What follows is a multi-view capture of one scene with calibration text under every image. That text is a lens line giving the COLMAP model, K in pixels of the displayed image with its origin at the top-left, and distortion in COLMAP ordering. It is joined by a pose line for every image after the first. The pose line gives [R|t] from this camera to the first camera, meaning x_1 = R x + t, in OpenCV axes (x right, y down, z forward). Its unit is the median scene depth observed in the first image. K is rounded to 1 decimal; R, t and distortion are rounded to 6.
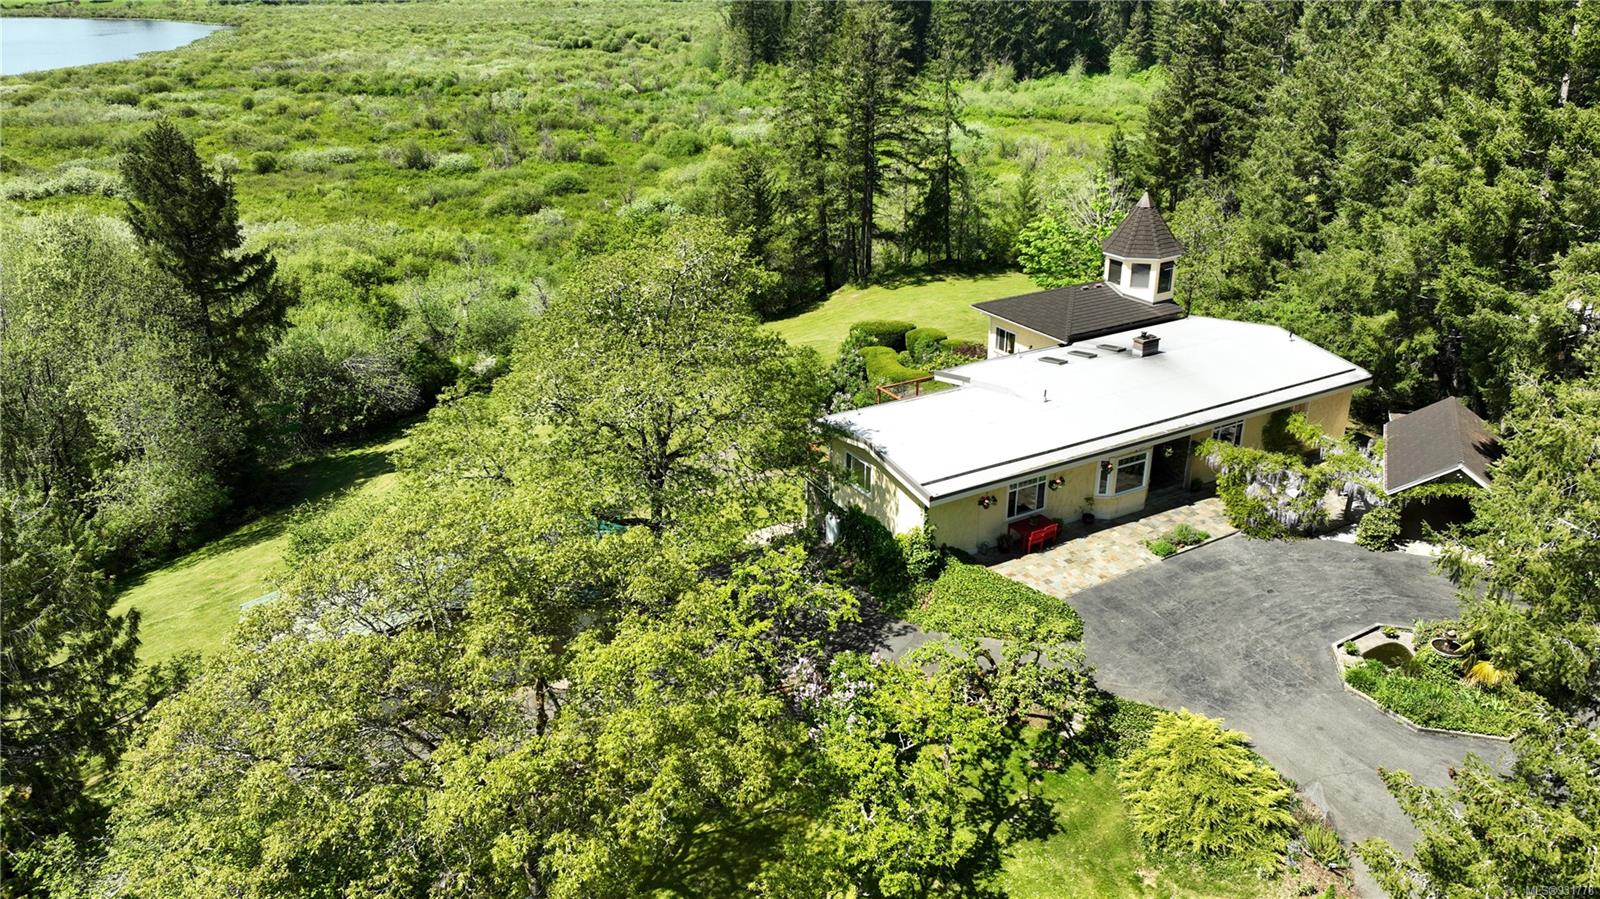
lens RADIAL K [[1126.1, 0, 803.4], [0, 1126.1, 452.0], [0, 0, 1]] dist [0.009191, -0.005639]
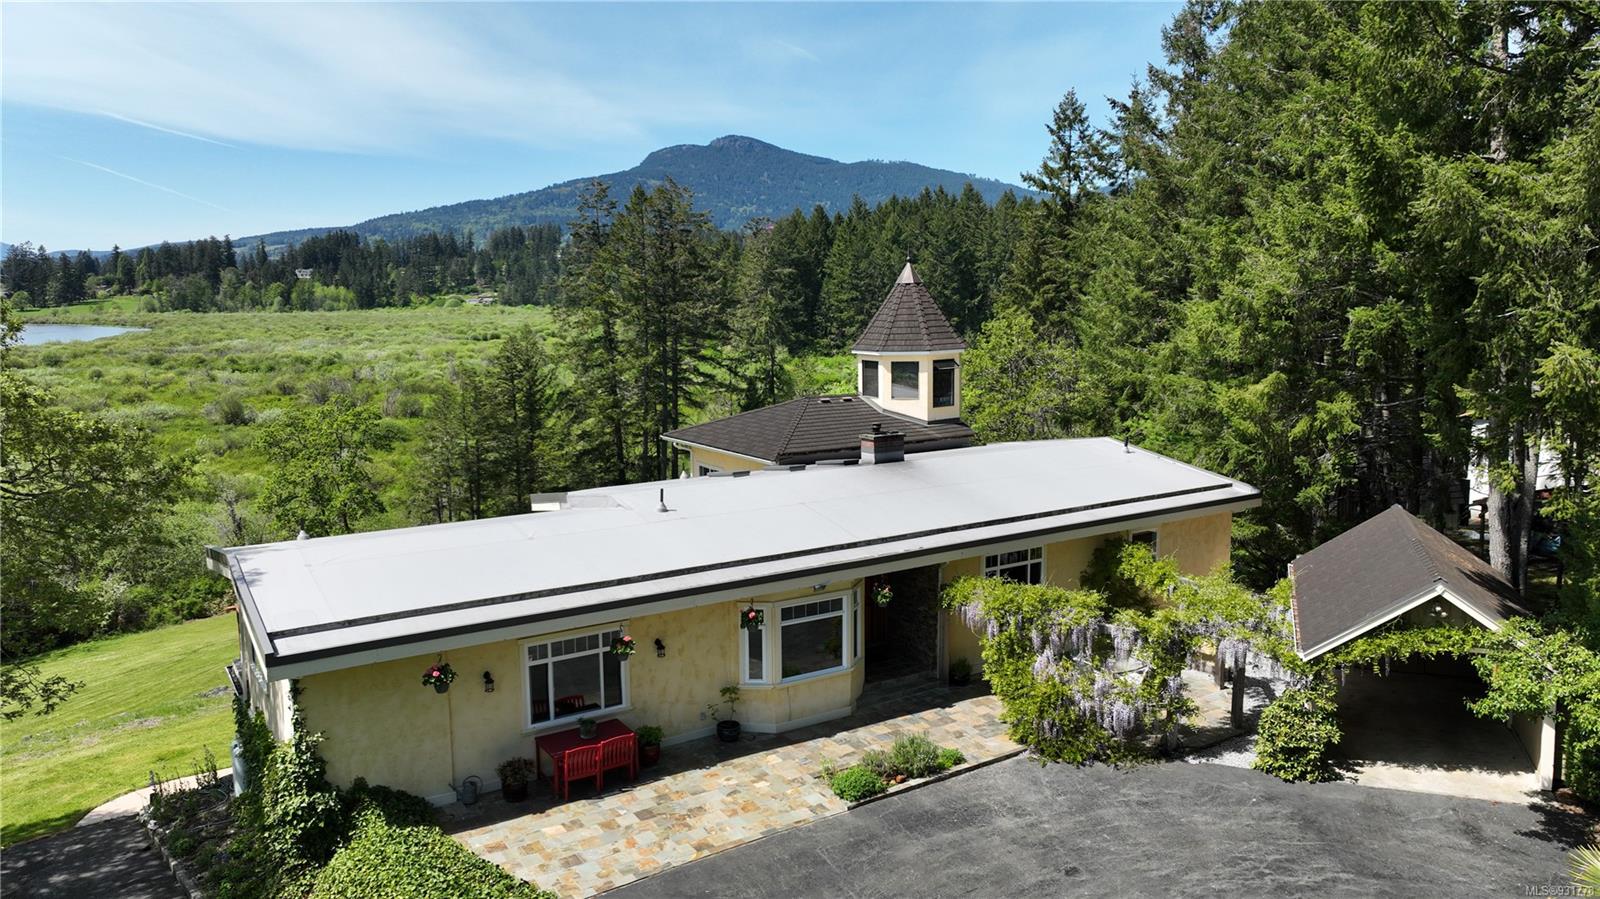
lens RADIAL K [[1126.1, 0, 794.8], [0, 1126.1, 449.3], [0, 0, 1]] dist [0.009191, -0.005639]
pose [[0.998728, -0.005764, 0.050085, 0.257748], [0.018885, 0.963883, -0.265654, 0.071901], [-0.046745, 0.266262, 0.962766, 0.485686]]
